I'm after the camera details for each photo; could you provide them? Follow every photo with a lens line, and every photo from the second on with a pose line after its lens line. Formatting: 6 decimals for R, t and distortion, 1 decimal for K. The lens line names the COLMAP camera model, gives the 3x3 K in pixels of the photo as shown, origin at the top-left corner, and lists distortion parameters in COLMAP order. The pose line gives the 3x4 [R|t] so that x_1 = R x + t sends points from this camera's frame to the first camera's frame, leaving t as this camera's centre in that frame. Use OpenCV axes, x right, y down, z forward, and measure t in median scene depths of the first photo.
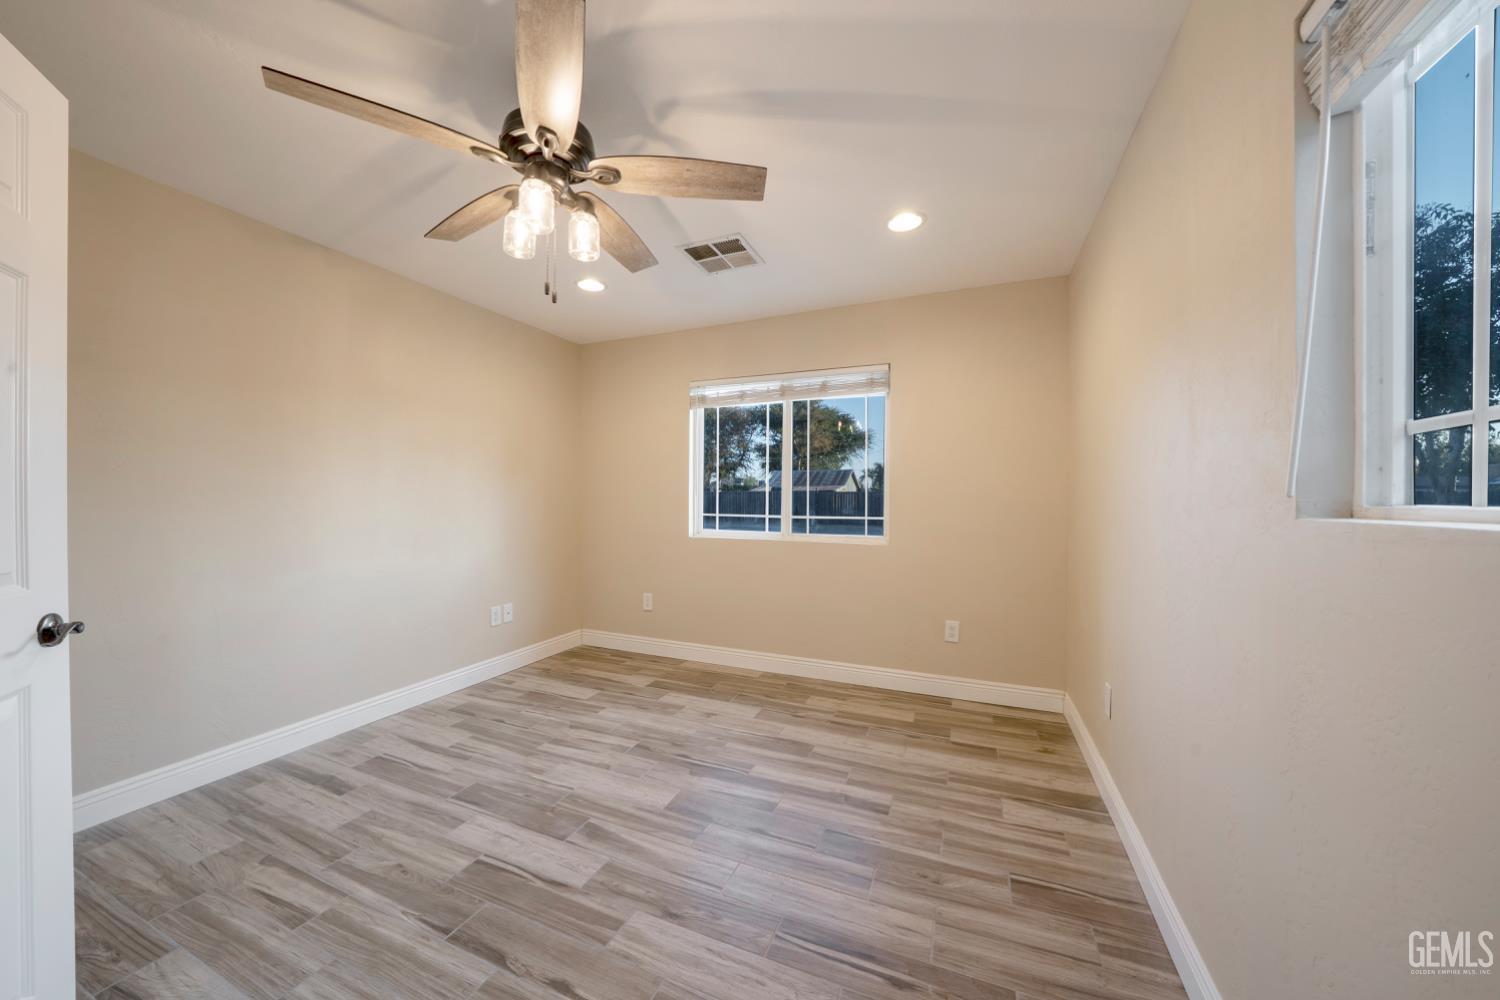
lens RADIAL K [[521.9, 0, 744.8], [0, 521.9, 500.3], [0, 0, 1]] dist [-0.029622, 0.003493]
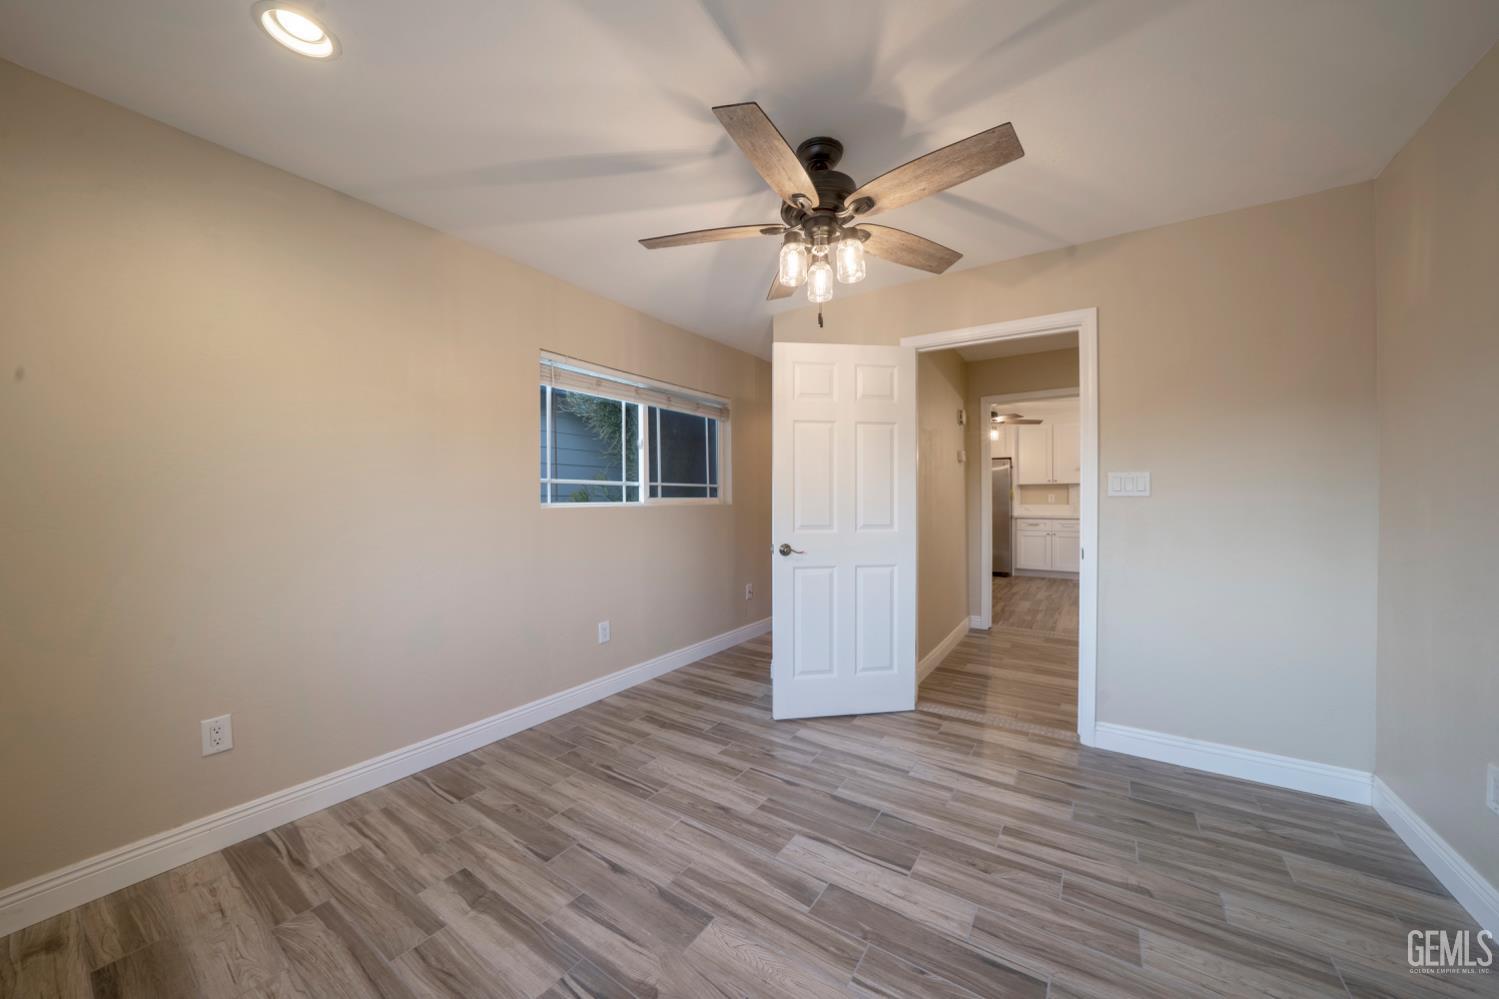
lens RADIAL K [[521.6, 0, 744.3], [0, 521.6, 499.8], [0, 0, 1]] dist [-0.029622, 0.003493]
pose [[-0.979827, 0.003280, 0.199823, -0.413203], [0.003204, 0.999995, -0.000704, -0.004578], [-0.199824, -0.000050, -0.979832, 2.032131]]
